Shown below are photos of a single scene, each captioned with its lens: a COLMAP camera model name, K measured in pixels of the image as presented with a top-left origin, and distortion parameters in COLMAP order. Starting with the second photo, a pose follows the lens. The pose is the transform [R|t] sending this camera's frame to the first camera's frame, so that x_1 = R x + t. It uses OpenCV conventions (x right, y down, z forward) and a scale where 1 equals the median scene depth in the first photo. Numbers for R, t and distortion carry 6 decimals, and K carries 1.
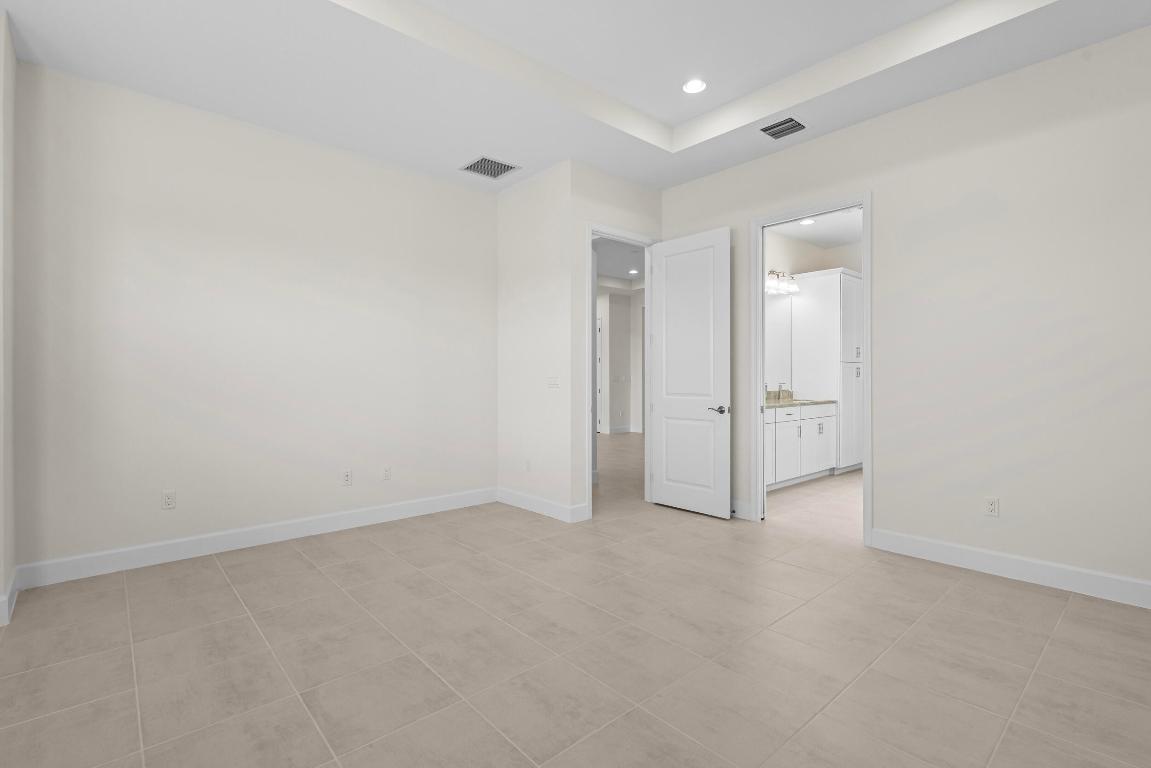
lens RADIAL K [[536.0, 0, 575.1], [0, 536.0, 376.6], [0, 0, 1]] dist [0.009198, -0.003104]
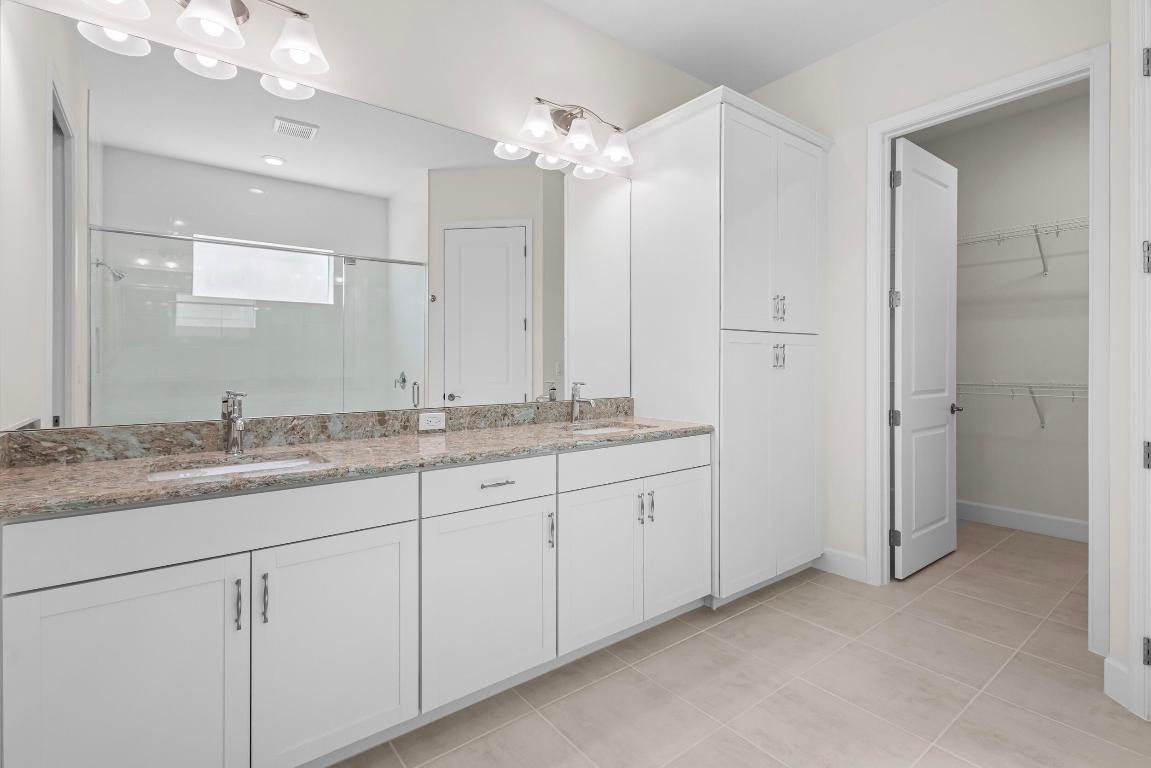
lens RADIAL K [[536.0, 0, 564.3], [0, 536.0, 363.6], [0, 0, 1]] dist [0.009198, -0.003104]
pose [[0.996785, 0.003405, -0.080049, 0.402212], [-0.003118, 0.999988, 0.003705, -0.003526], [0.080061, -0.003443, 0.996784, 0.586204]]
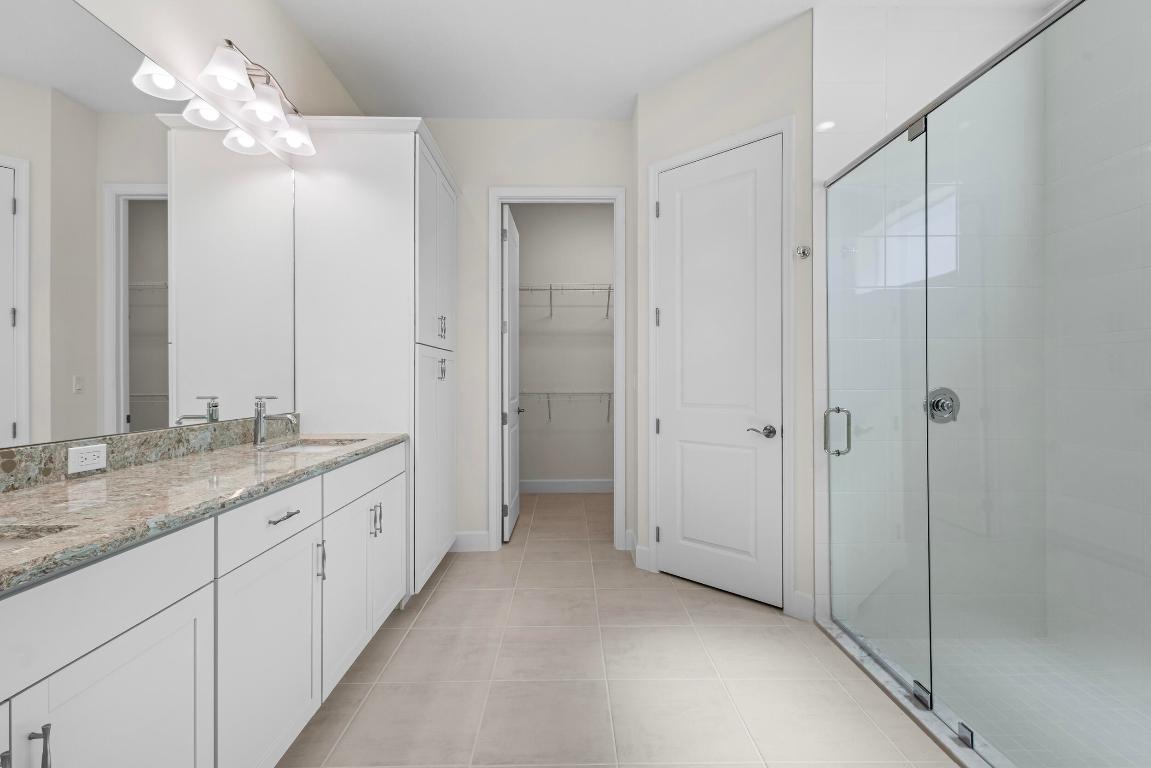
lens RADIAL K [[536.0, 0, 575.8], [0, 536.0, 379.7], [0, 0, 1]] dist [0.009198, -0.003104]
pose [[0.652259, 0.004504, 0.757983, 0.251352], [-0.004210, 0.999988, -0.002320, 0.001466], [-0.757985, -0.001678, 0.652270, 0.616827]]
